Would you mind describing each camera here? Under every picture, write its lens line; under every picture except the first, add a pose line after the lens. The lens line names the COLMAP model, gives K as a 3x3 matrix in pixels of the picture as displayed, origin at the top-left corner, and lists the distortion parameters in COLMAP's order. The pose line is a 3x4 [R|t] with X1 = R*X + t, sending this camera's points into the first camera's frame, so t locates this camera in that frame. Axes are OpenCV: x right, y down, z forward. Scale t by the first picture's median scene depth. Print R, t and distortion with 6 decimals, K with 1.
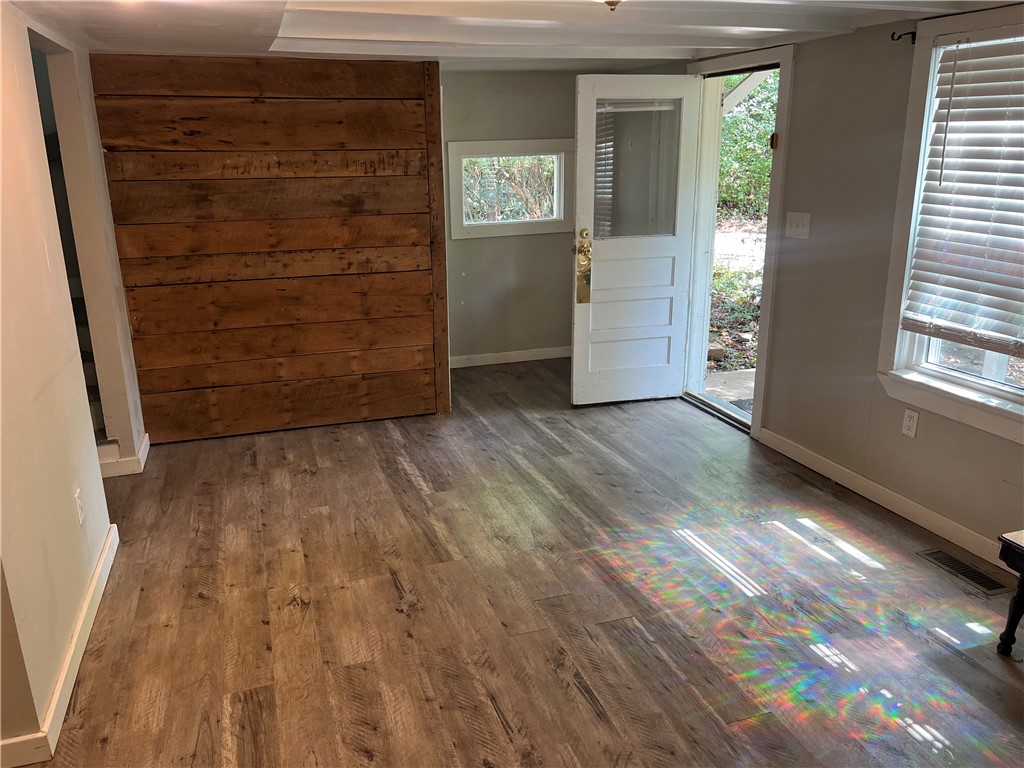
lens RADIAL K [[772.0, 0, 514.1], [0, 772.0, 383.1], [0, 0, 1]] dist [0.042254, -0.039054]
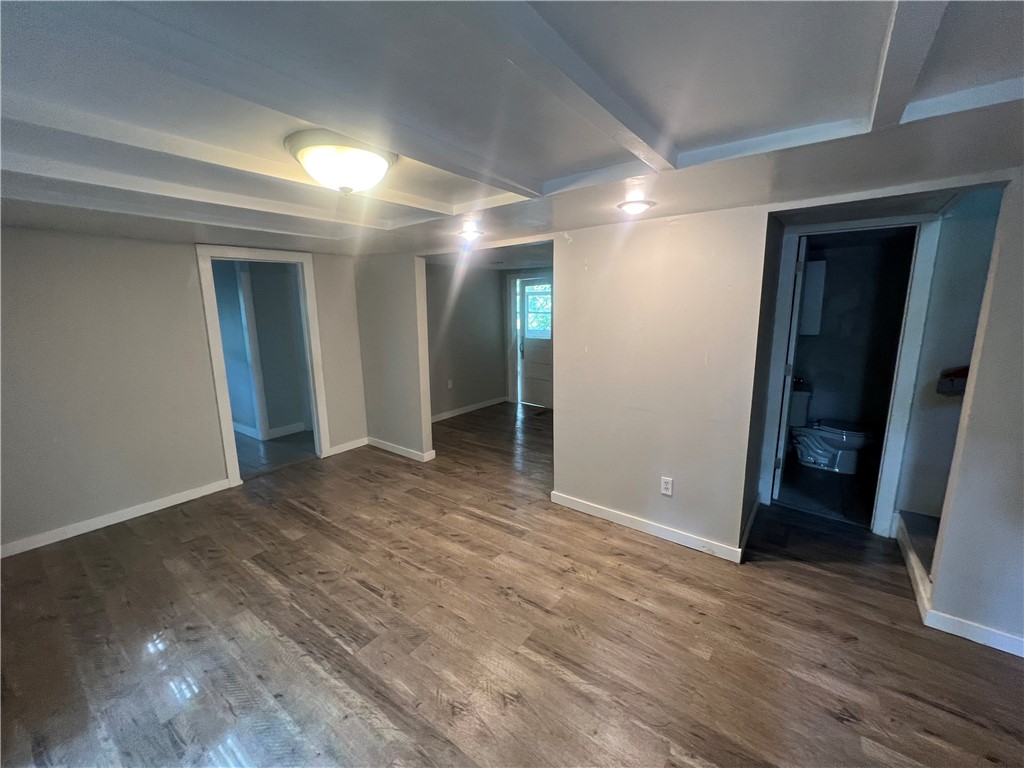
lens RADIAL K [[408.6, 0, 510.8], [0, 408.6, 379.5], [0, 0, 1]] dist [0.000437, -0.000176]
pose [[-0.830410, 0.116865, -0.544758, 0.198501], [-0.138182, 0.904006, 0.404573, -0.332860], [0.539745, 0.411237, -0.734547, 1.144799]]
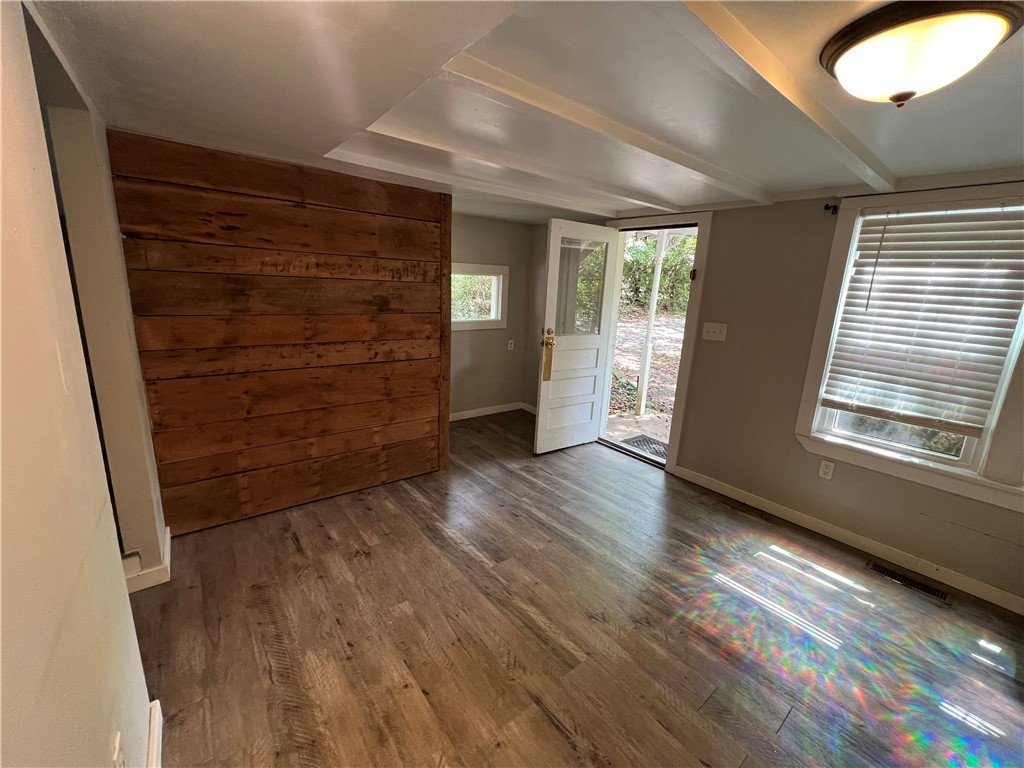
lens RADIAL K [[408.6, 0, 512.7], [0, 408.6, 381.7], [0, 0, 1]] dist [0.000437, -0.000176]
pose [[0.941750, -0.019830, 0.335727, -0.296503], [0.037229, 0.998272, -0.045465, -0.099771], [-0.334245, 0.055315, 0.940861, 0.461104]]
